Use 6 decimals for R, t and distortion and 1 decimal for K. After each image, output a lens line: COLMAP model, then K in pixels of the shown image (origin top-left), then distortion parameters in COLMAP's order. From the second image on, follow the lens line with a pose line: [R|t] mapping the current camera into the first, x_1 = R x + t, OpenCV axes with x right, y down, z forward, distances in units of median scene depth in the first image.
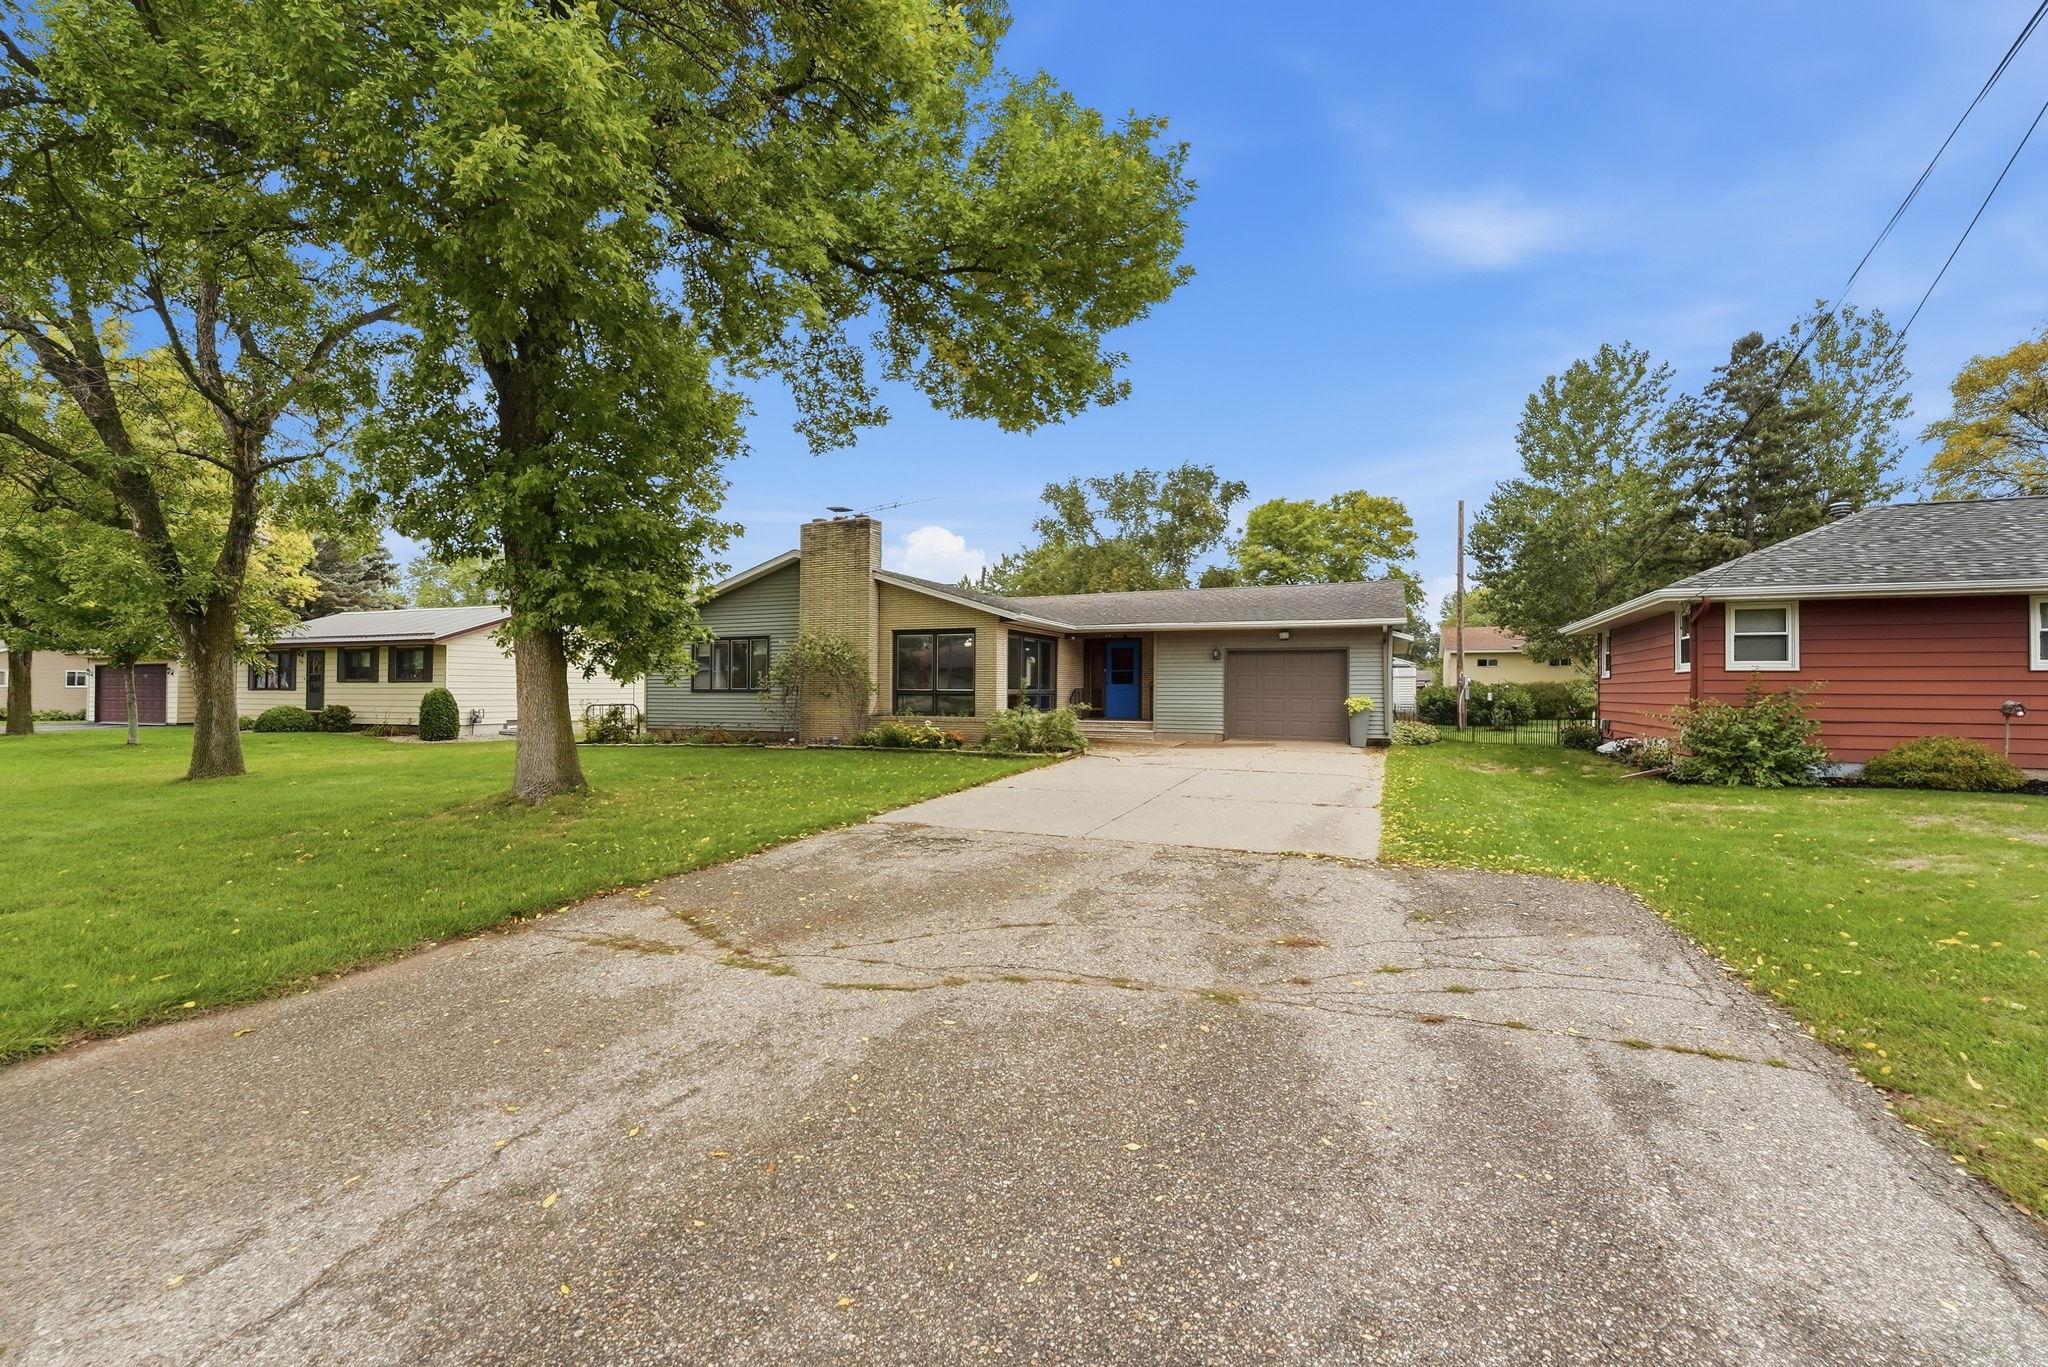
lens RADIAL K [[832.4, 0, 1024.0], [0, 832.4, 683.5], [0, 0, 1]] dist [-0.002034, -0.000176]
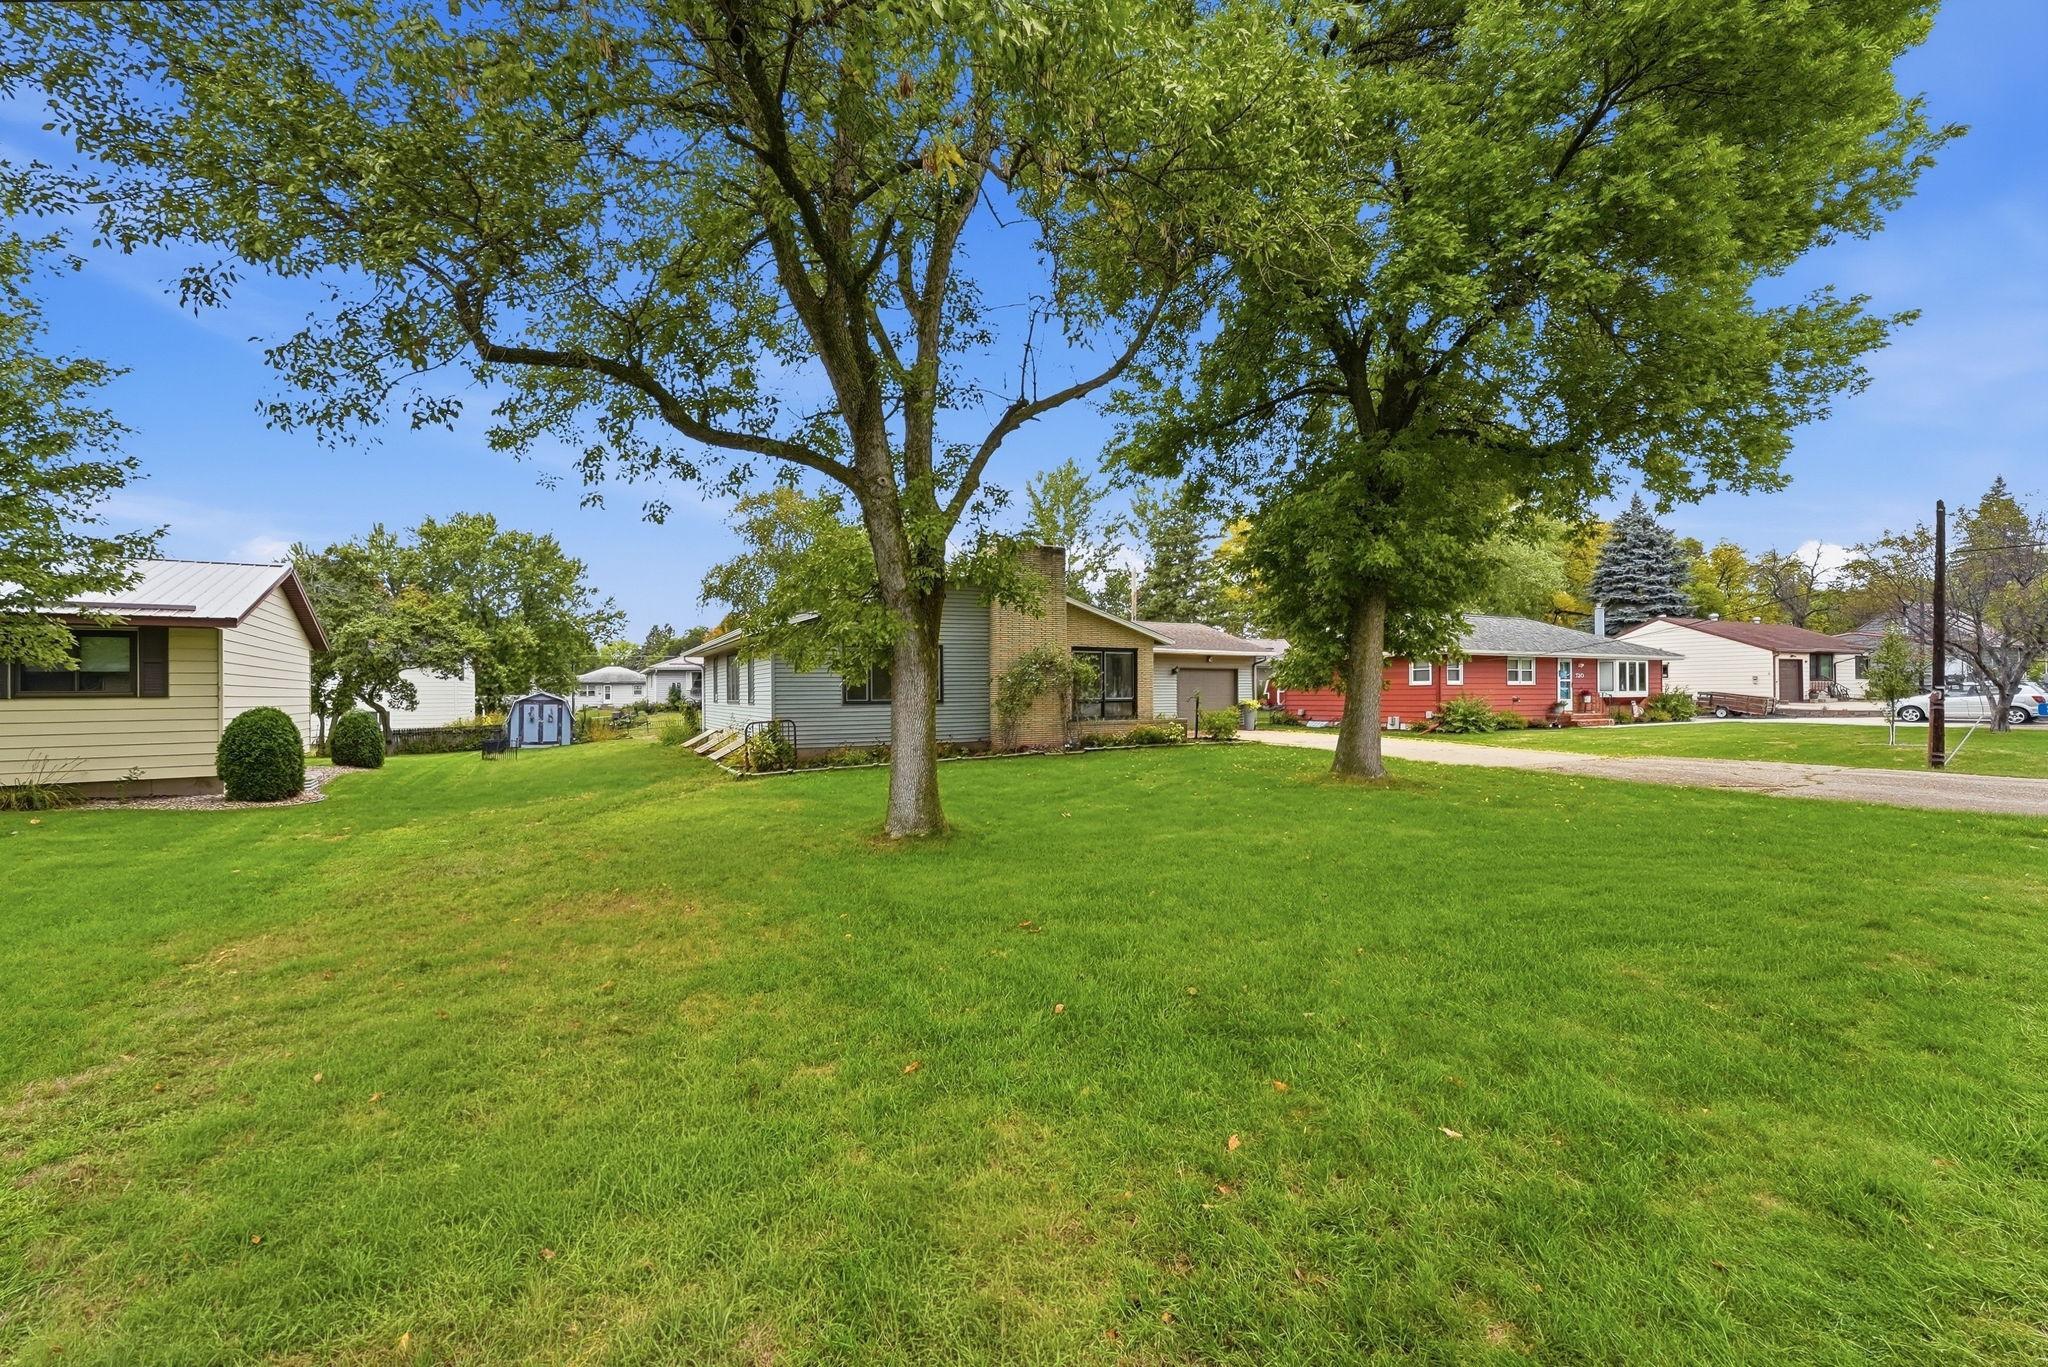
lens RADIAL K [[848.9, 0, 1023.6], [0, 848.9, 694.0], [0, 0, 1]] dist [-0.022238, -0.000088]
pose [[0.618493, -0.008609, 0.785743, -1.099982], [0.003412, 0.999960, 0.008269, -0.008767], [-0.785783, -0.002433, 0.618498, 0.317193]]
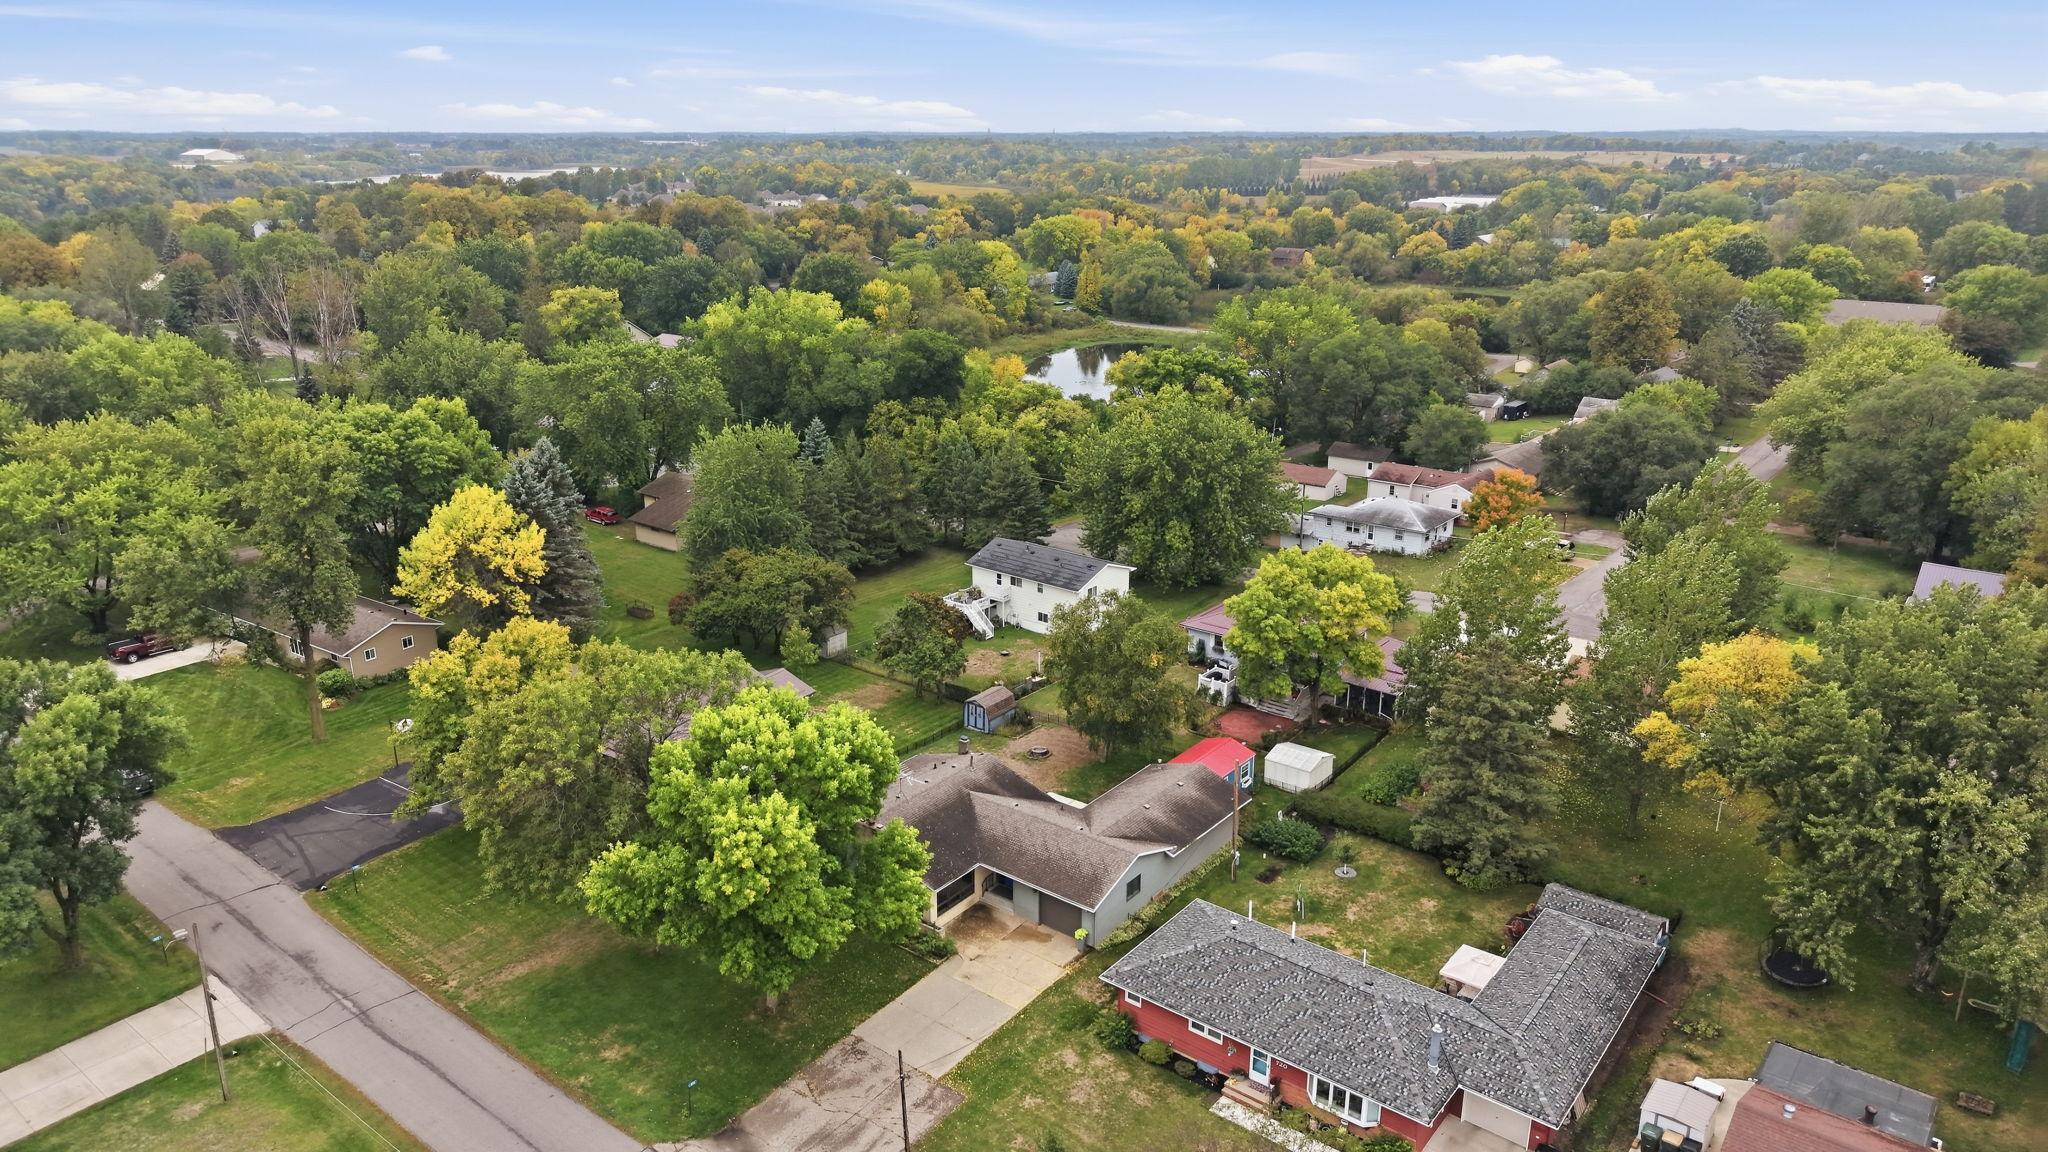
lens RADIAL K [[1348.5, 0, 1024.0], [0, 1348.5, 576.0], [0, 0, 1]] dist [0.028291, -0.001177]
pose [[0.967750, 0.077994, -0.239533, 1.019286], [0.003830, 0.946198, 0.323564, -2.040736], [0.251882, -0.314047, 0.915385, -2.075329]]
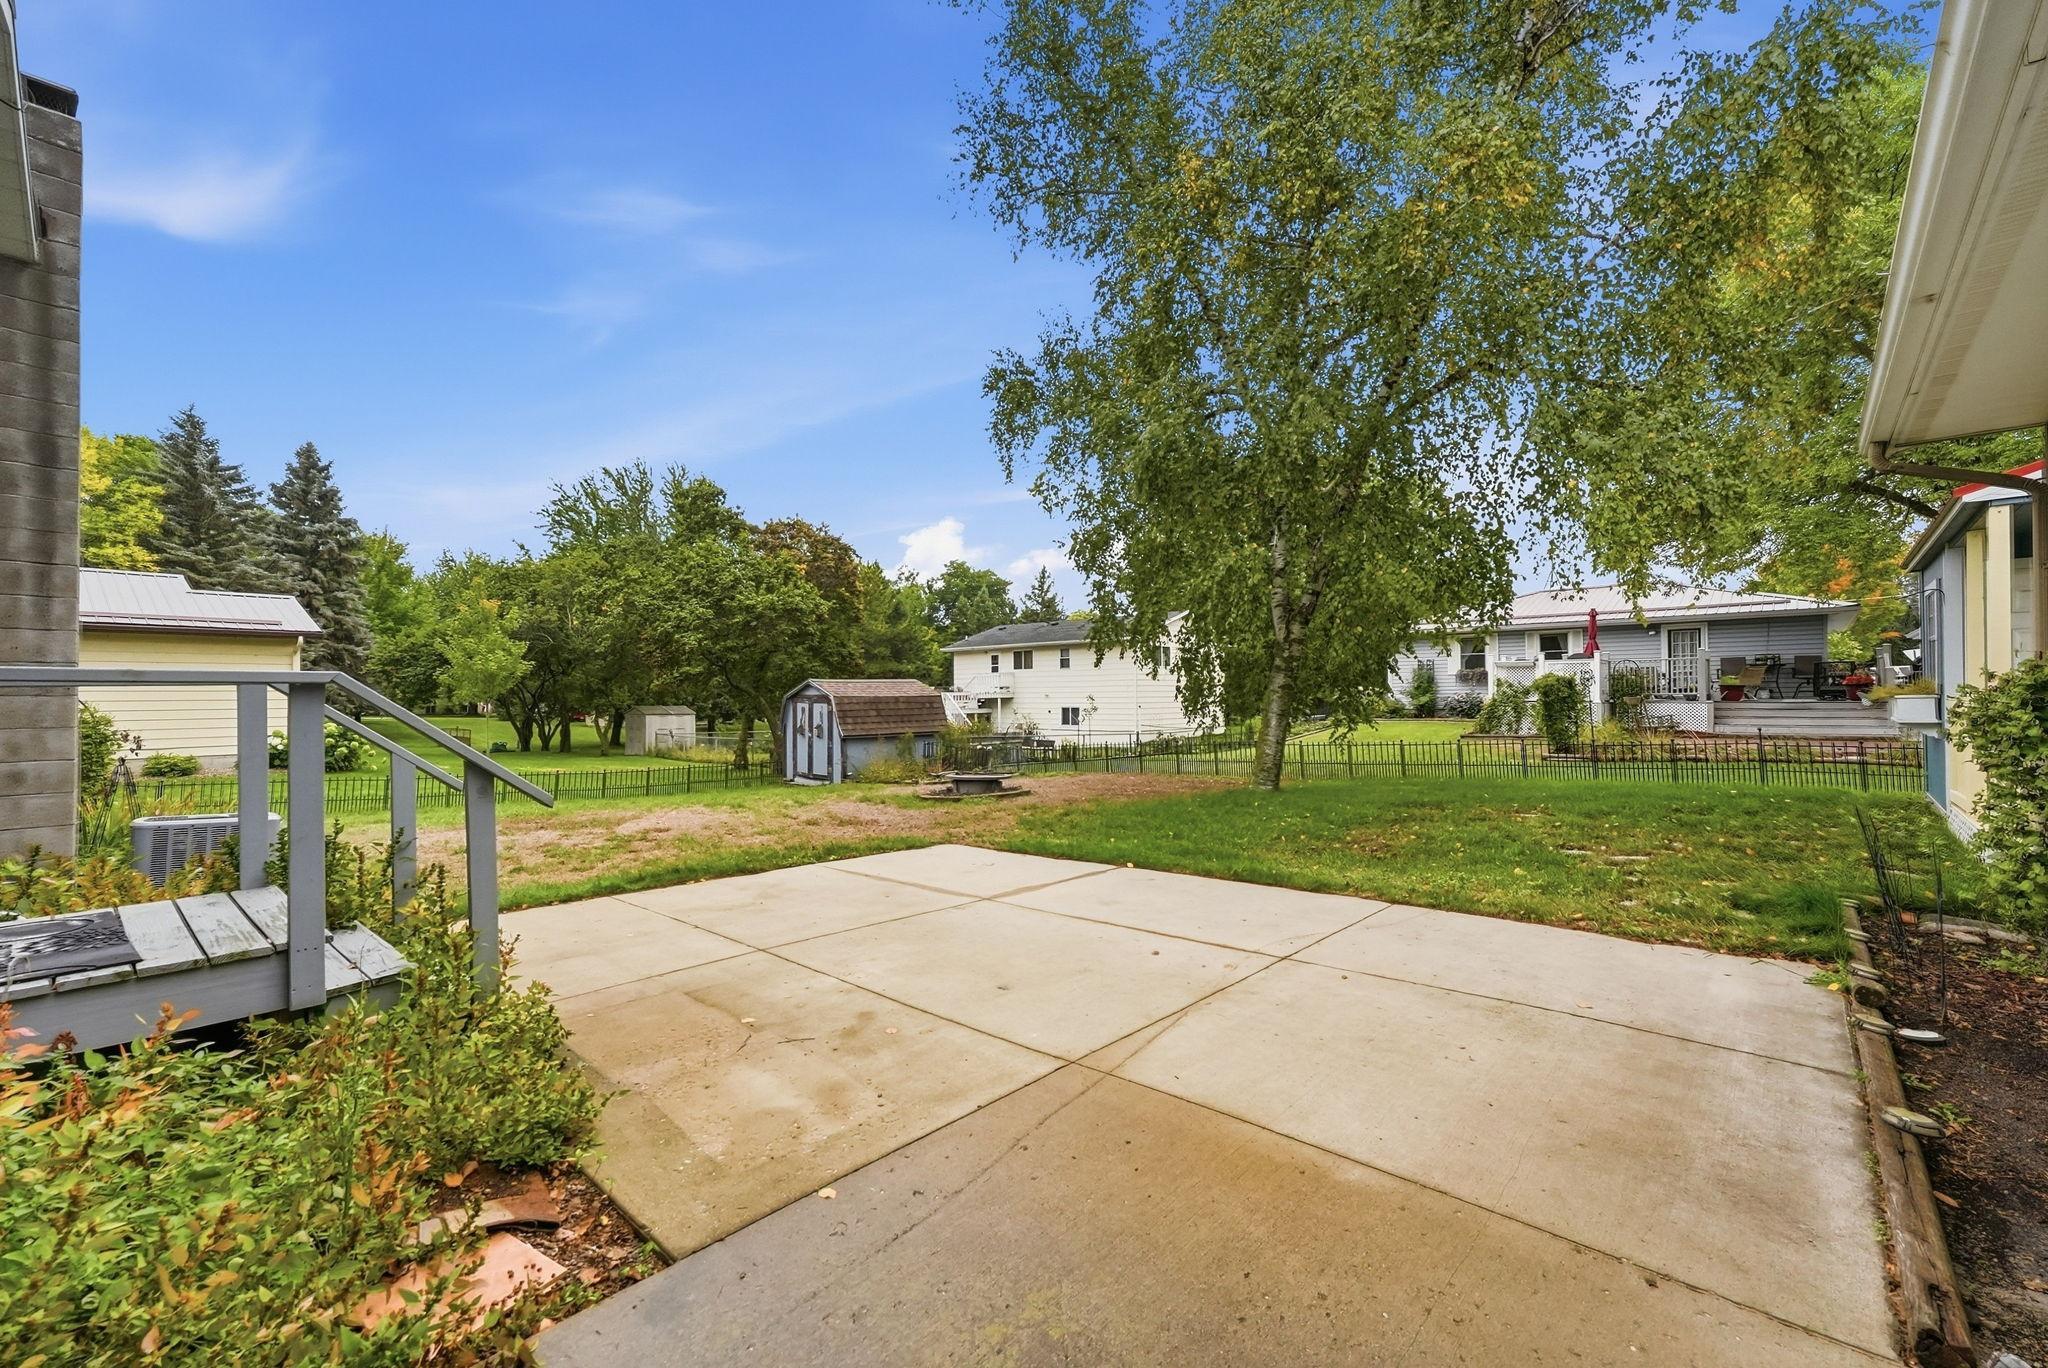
lens RADIAL K [[848.9, 0, 1023.6], [0, 848.9, 694.5], [0, 0, 1]] dist [-0.022238, -0.000088]
pose [[0.944512, -0.009844, -0.328329, 0.235799], [0.013990, 0.999849, 0.010266, 0.008896], [0.328178, -0.014290, 0.944508, 1.439203]]
